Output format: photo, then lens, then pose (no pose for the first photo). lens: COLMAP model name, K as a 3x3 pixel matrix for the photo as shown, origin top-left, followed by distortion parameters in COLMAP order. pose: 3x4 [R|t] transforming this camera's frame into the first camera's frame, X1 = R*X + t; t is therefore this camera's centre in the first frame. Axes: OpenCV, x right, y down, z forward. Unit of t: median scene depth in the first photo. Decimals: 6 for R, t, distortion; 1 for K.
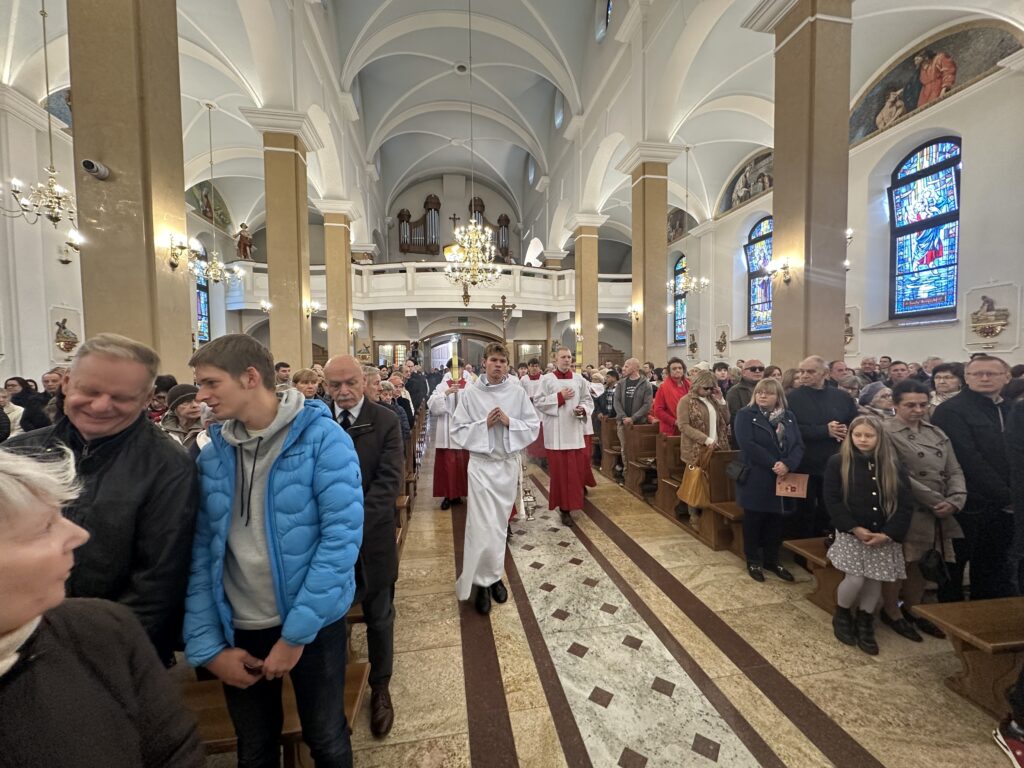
lens RADIAL K [[406.5, 0, 511.4], [0, 406.5, 382.9], [0, 0, 1]] dist [-0.001166, 0.000351]
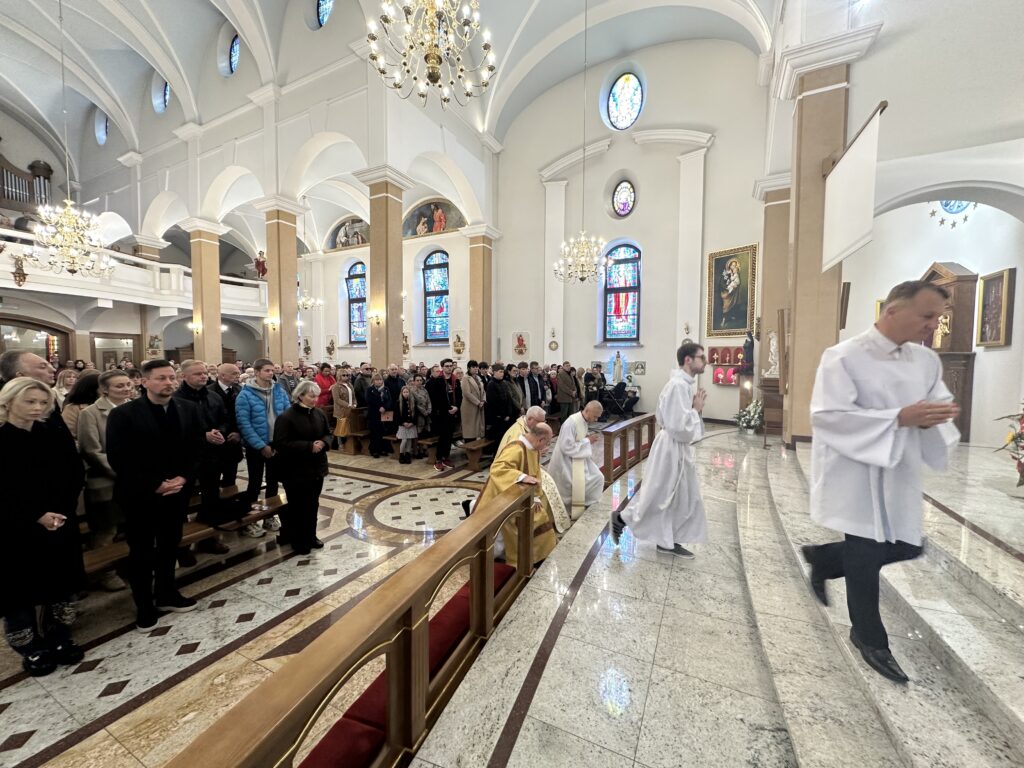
lens RADIAL K [[406.5, 0, 511.5], [0, 406.5, 381.9], [0, 0, 1]] dist [-0.001166, 0.000351]
pose [[0.596667, -0.021418, 0.802203, -0.201135], [0.019108, 0.999740, 0.012479, 0.005563], [-0.802261, 0.007883, 0.596921, -0.265937]]
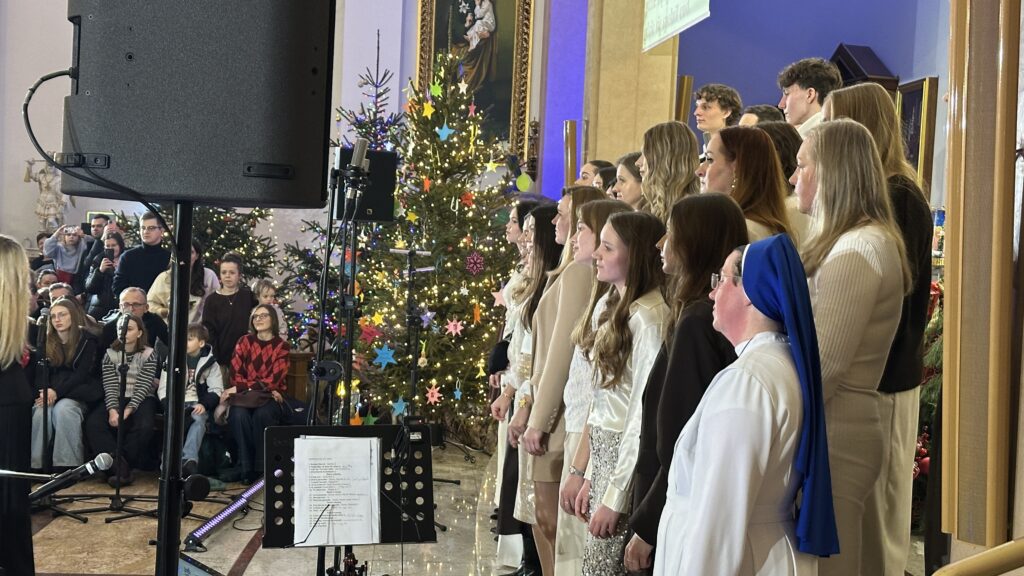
lens RADIAL K [[1419.4, 0, 522.7], [0, 1419.4, 296.2], [0, 0, 1]] dist [0.126767, 0.000000]
pose [[0.108836, -0.023811, 0.993774, -0.396505], [-0.007987, 0.999660, 0.024827, 0.006919], [-0.994028, -0.010640, 0.108609, -0.295693]]
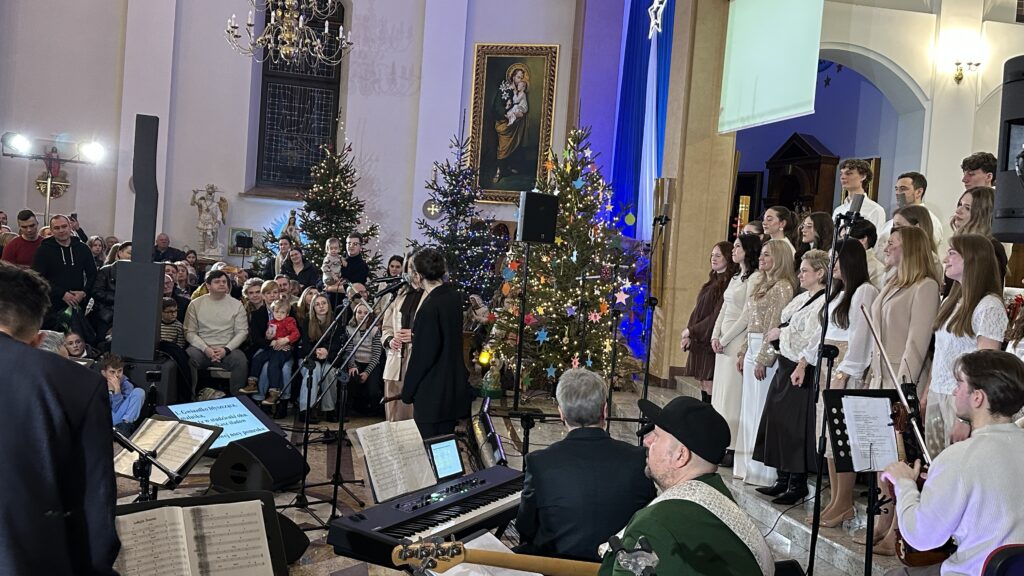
lens RADIAL K [[977.8, 0, 524.4], [0, 977.8, 281.4], [0, 0, 1]] dist [0.092627, 0.000000]
pose [[-0.026999, -0.010264, 0.999583, -0.405772], [-0.033111, 0.999408, 0.009368, 0.009569], [-0.999087, -0.032844, -0.027322, -0.097249]]
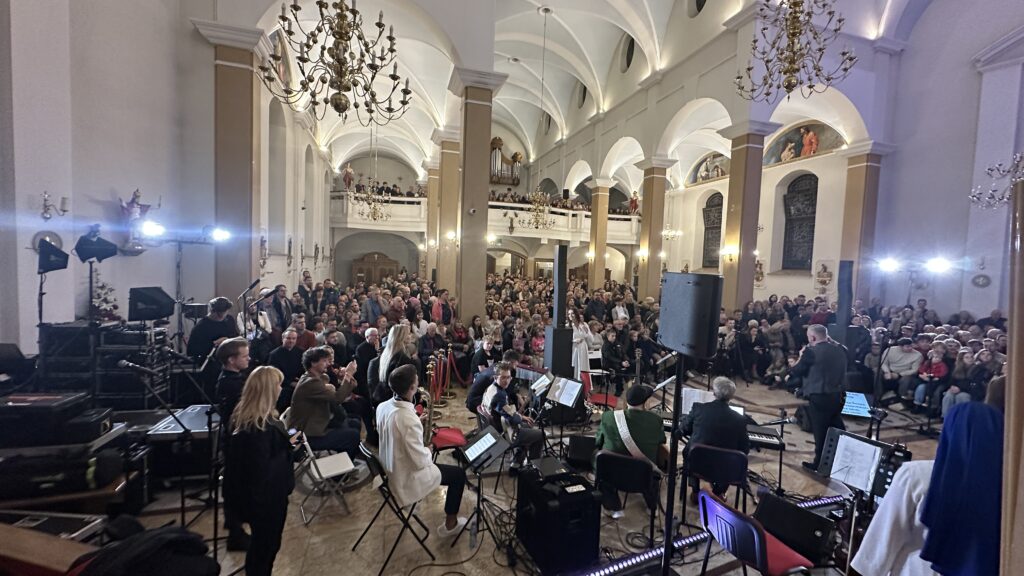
lens RADIAL K [[408.0, 0, 511.1], [0, 408.0, 285.3], [0, 0, 1]] dist [-0.000580, 0.000176]
pose [[0.991427, 0.045489, 0.122490, -0.307154], [-0.046869, 0.998866, 0.008413, -0.032126], [-0.121969, -0.014082, 0.992434, -0.419918]]
